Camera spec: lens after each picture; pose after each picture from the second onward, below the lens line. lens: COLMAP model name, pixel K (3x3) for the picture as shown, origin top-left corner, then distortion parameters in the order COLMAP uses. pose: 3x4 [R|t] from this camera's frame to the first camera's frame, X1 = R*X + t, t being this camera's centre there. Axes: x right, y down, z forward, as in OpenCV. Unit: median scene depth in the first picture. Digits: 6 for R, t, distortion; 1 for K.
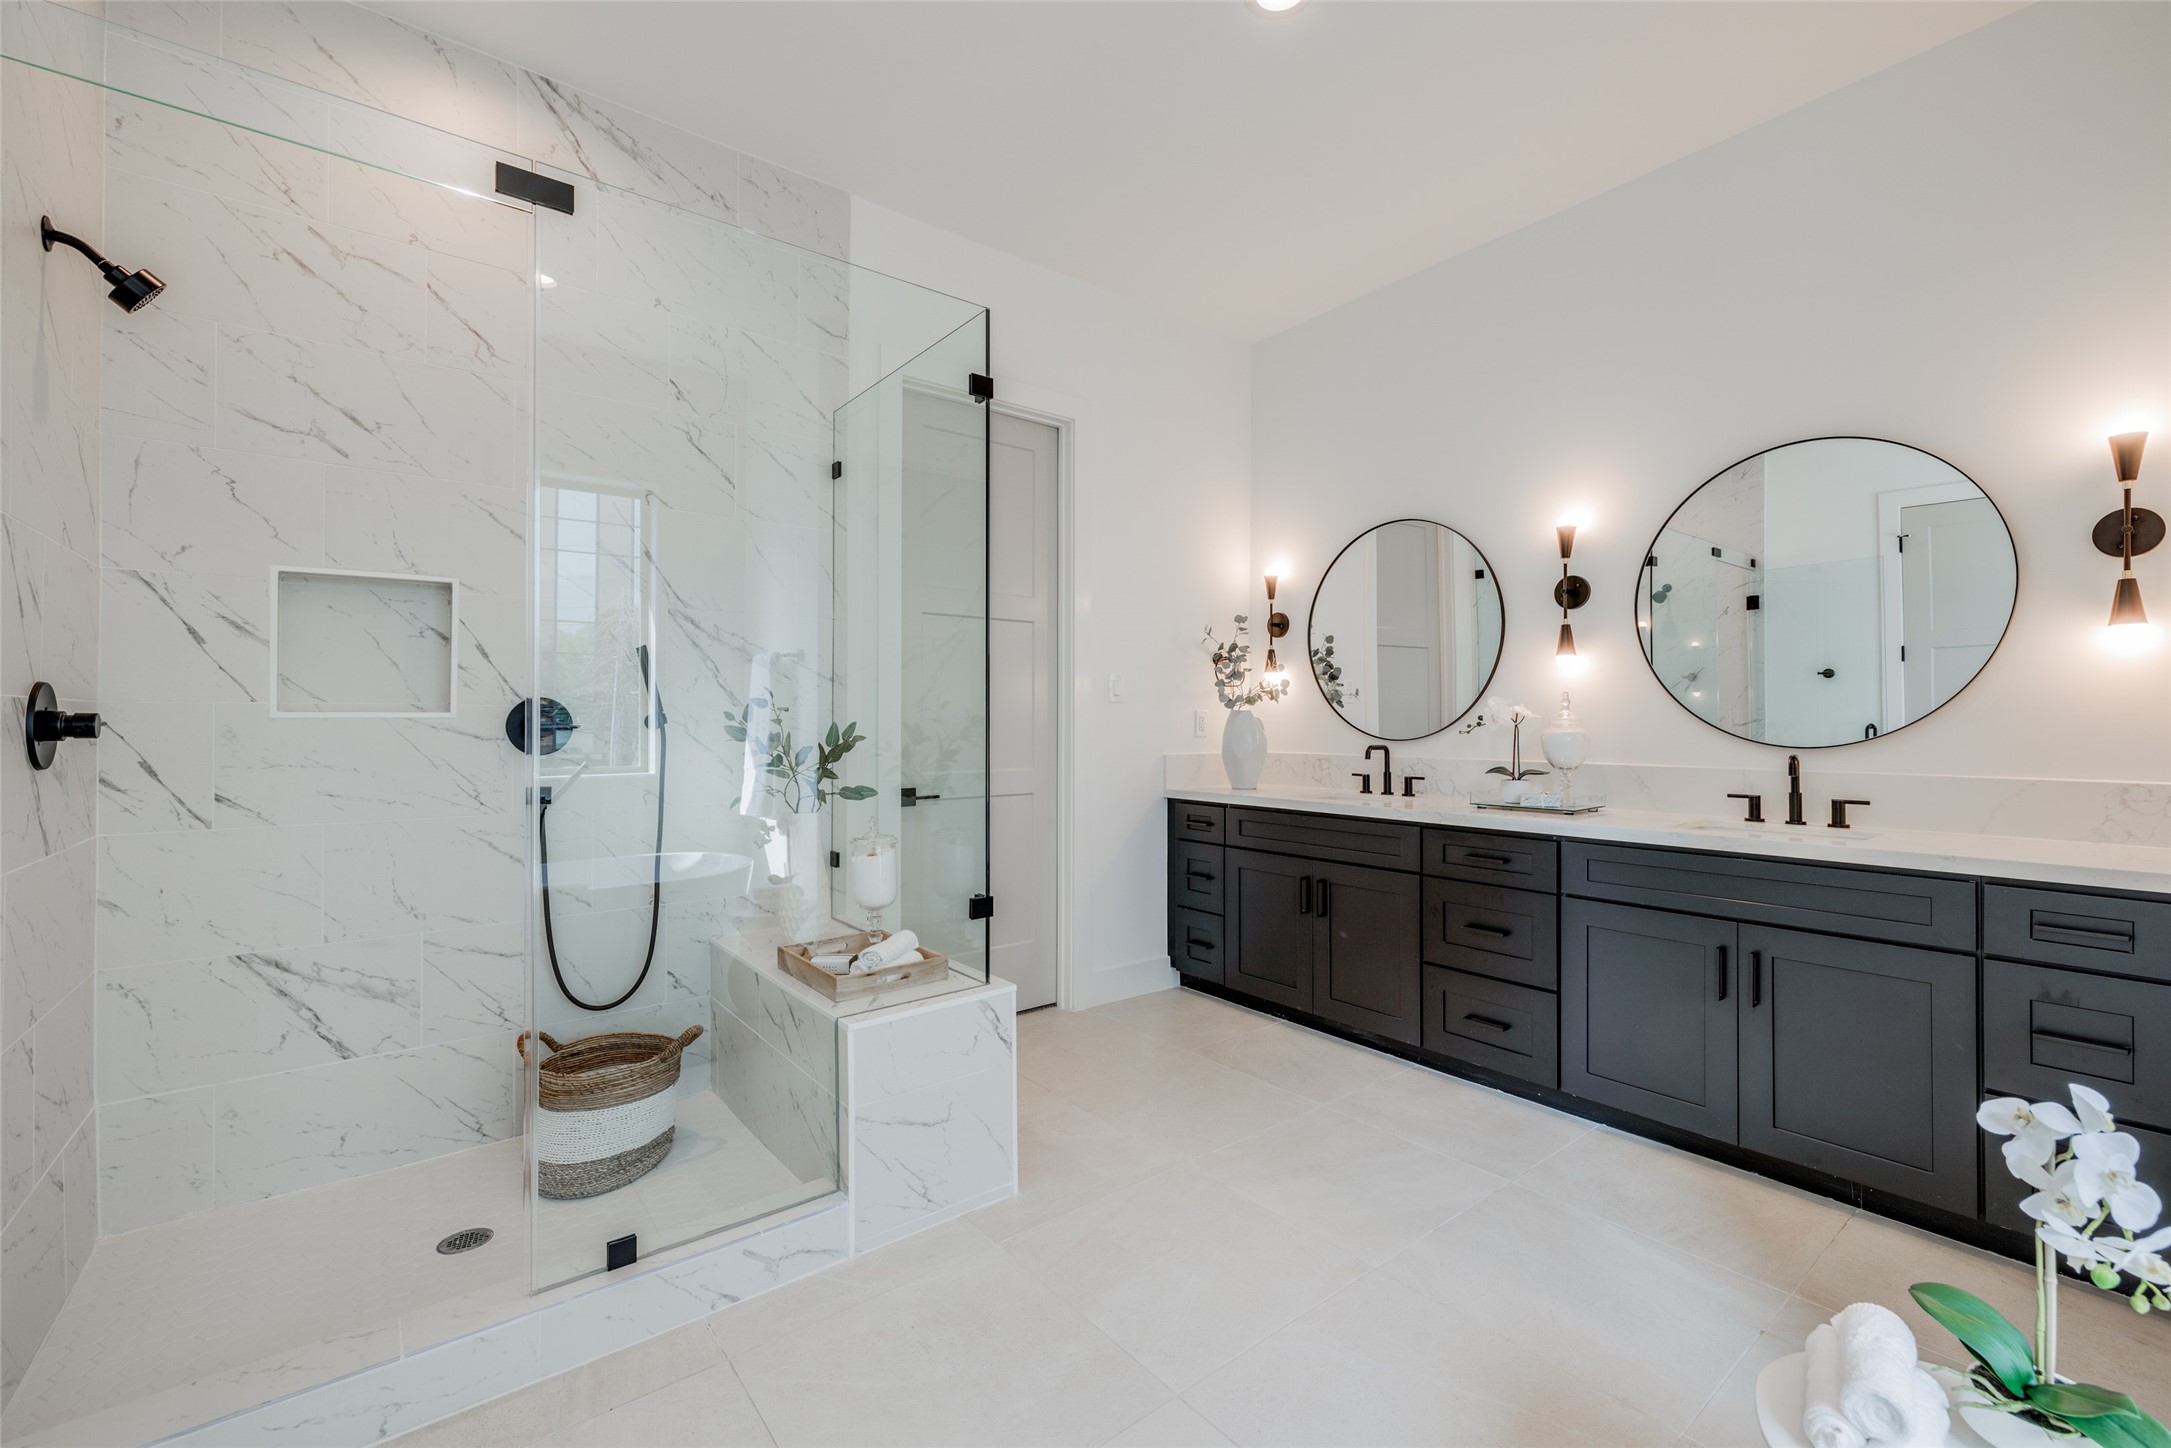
lens RADIAL K [[920.0, 0, 1085.9], [0, 920.0, 721.4], [0, 0, 1]] dist [0.000470, 0.000003]
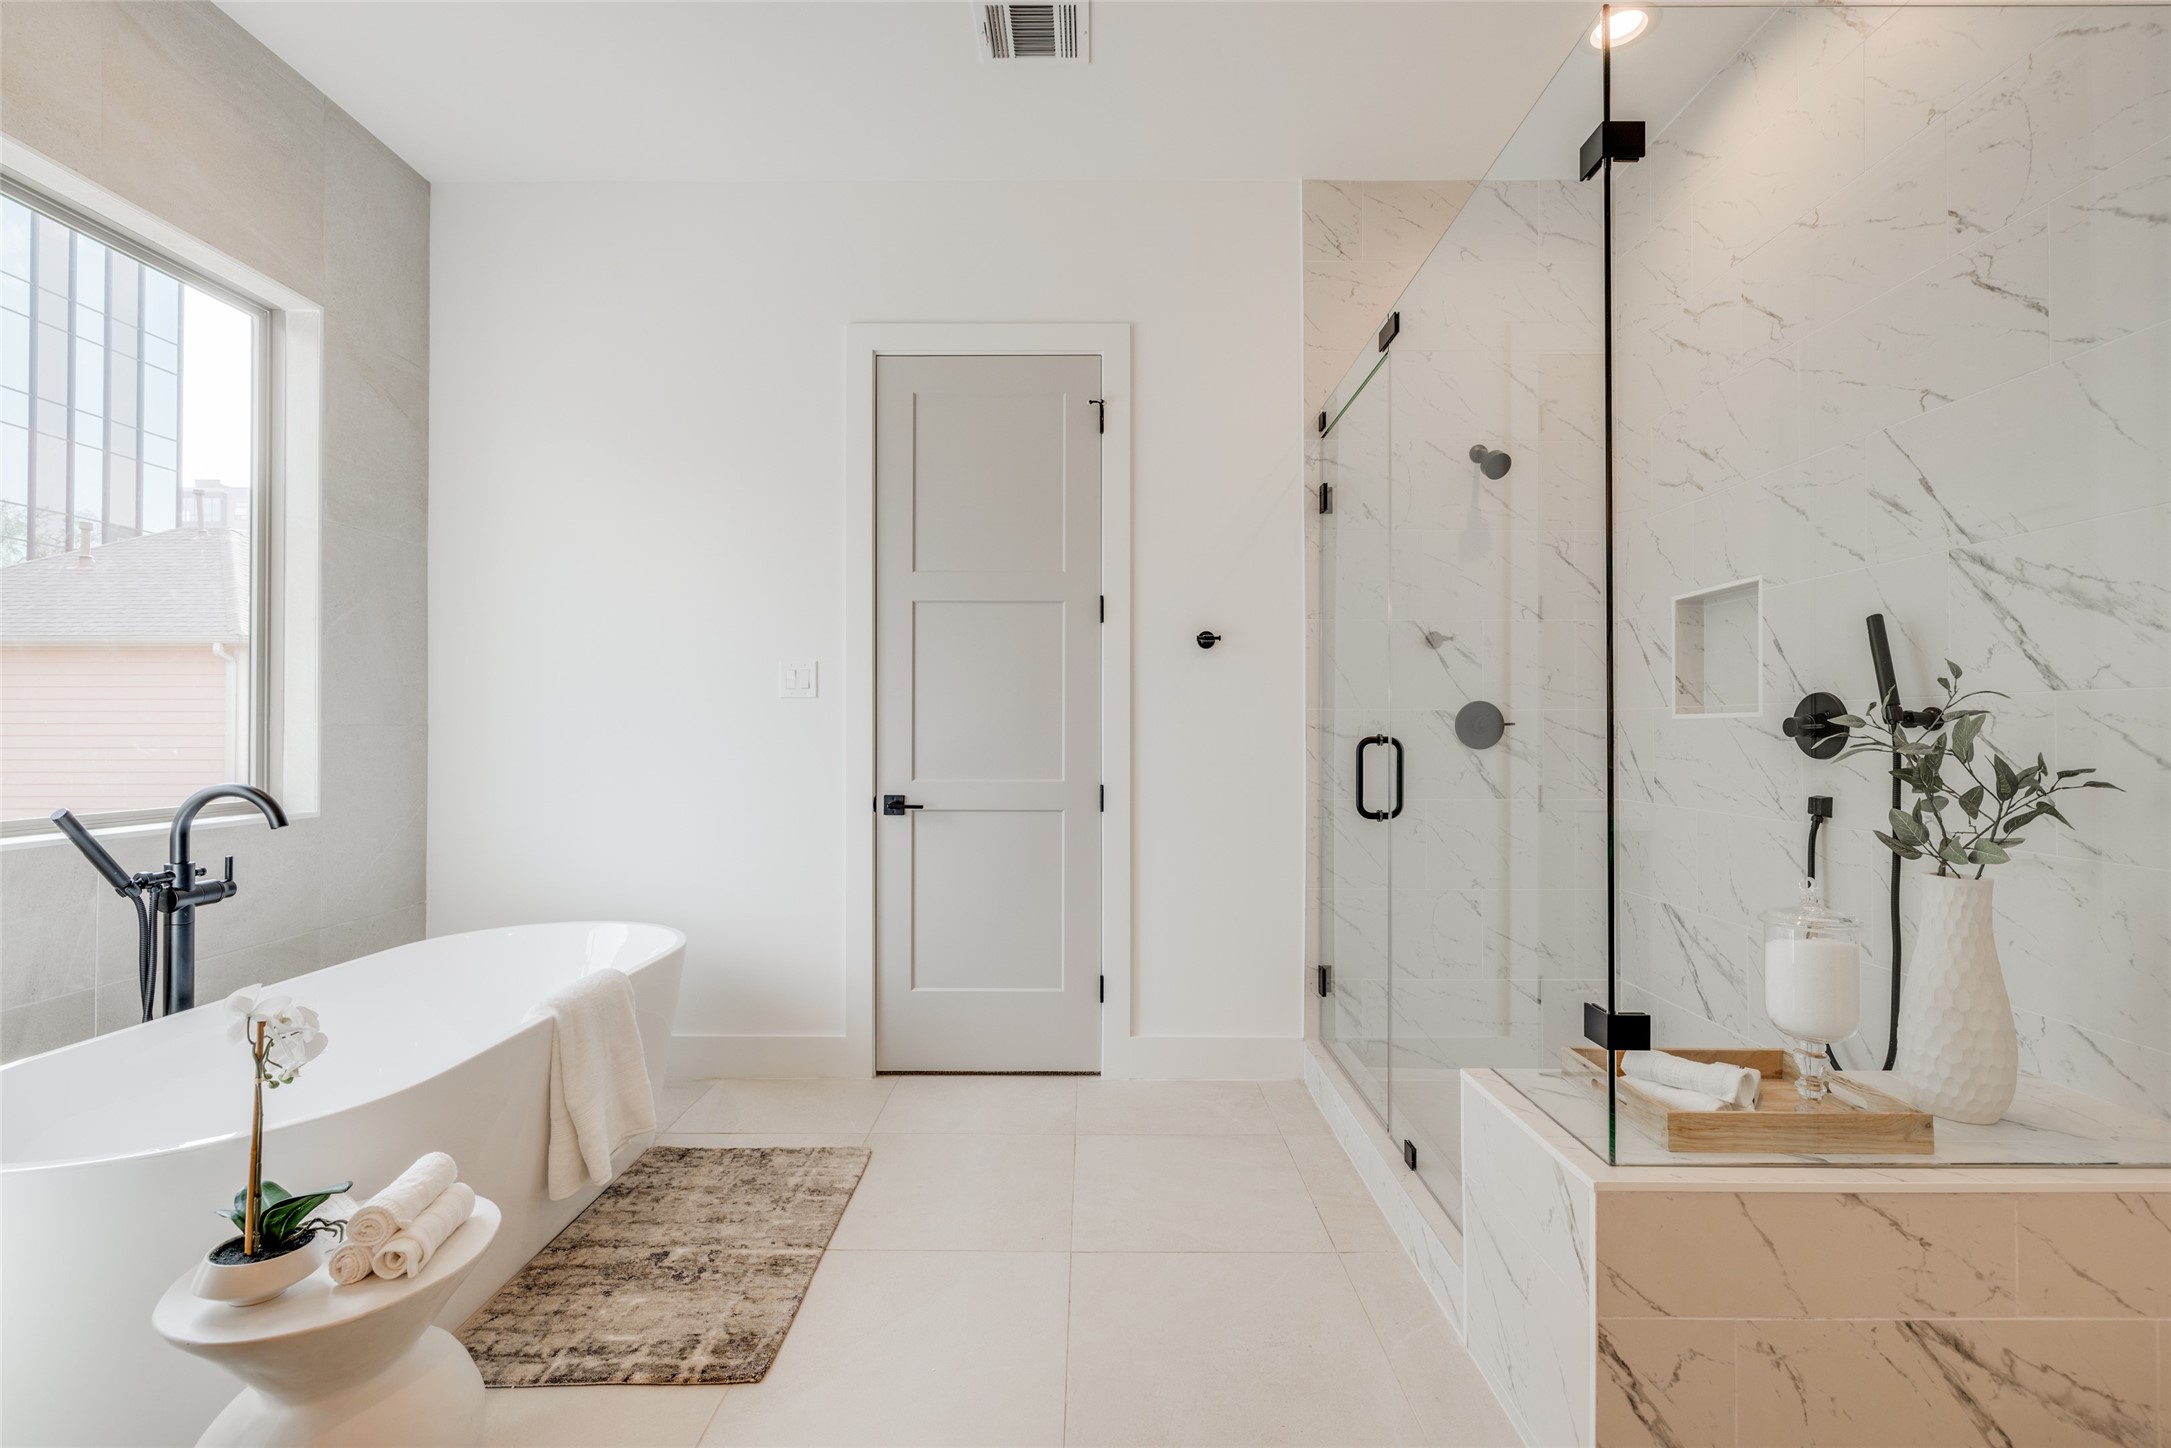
lens RADIAL K [[920.0, 0, 1087.2], [0, 920.0, 724.5], [0, 0, 1]] dist [0.000470, 0.000003]
pose [[-0.621785, -0.002843, -0.783182, 0.565281], [0.004500, 0.999964, -0.007203, 0.008231], [0.783175, -0.008003, -0.621750, 1.112196]]
